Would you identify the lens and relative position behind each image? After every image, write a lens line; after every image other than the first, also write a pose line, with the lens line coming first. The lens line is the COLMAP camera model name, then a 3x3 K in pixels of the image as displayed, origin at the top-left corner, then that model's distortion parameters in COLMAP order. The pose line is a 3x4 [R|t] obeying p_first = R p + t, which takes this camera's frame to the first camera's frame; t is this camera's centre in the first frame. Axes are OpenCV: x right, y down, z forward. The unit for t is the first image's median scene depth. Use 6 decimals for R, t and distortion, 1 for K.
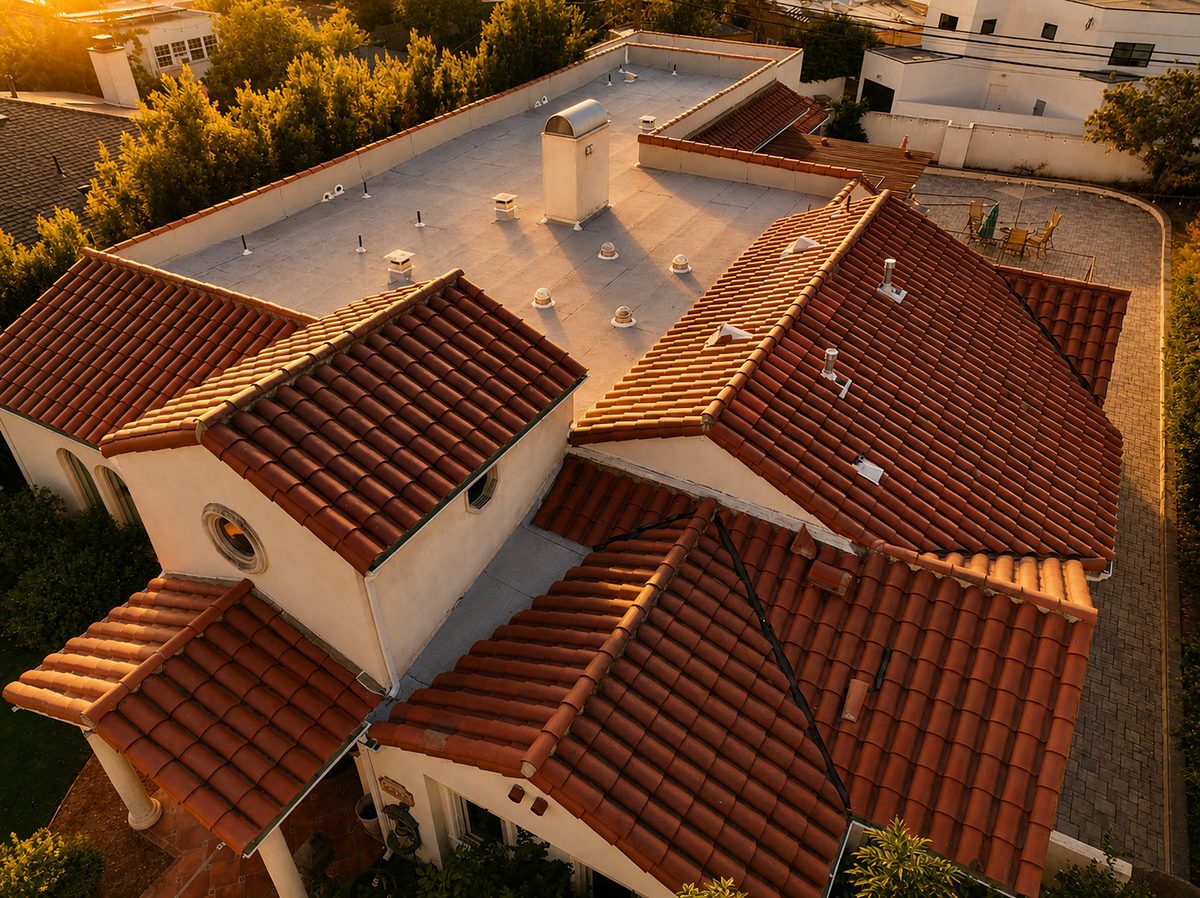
lens RADIAL K [[839.9, 0, 600.0], [0, 839.9, 449.0], [0, 0, 1]] dist [0.048853, -0.002436]
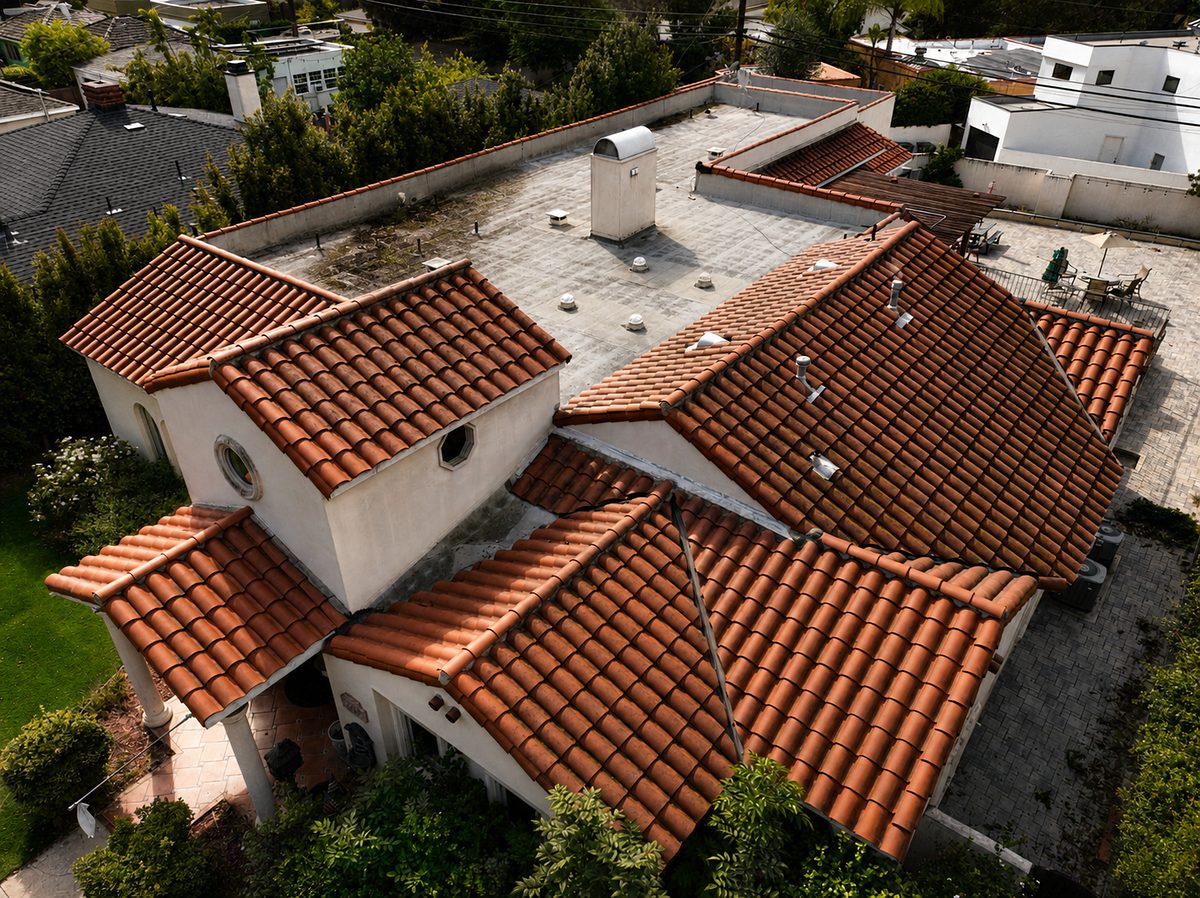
lens RADIAL K [[846.9, 0, 600.0], [0, 846.9, 449.0], [0, 0, 1]] dist [0.050063, 0.007240]
pose [[0.989527, 0.083694, -0.117611, 0.162795], [-0.088917, 0.995240, -0.039880, 0.068279], [0.113713, 0.049920, 0.992259, -0.091831]]
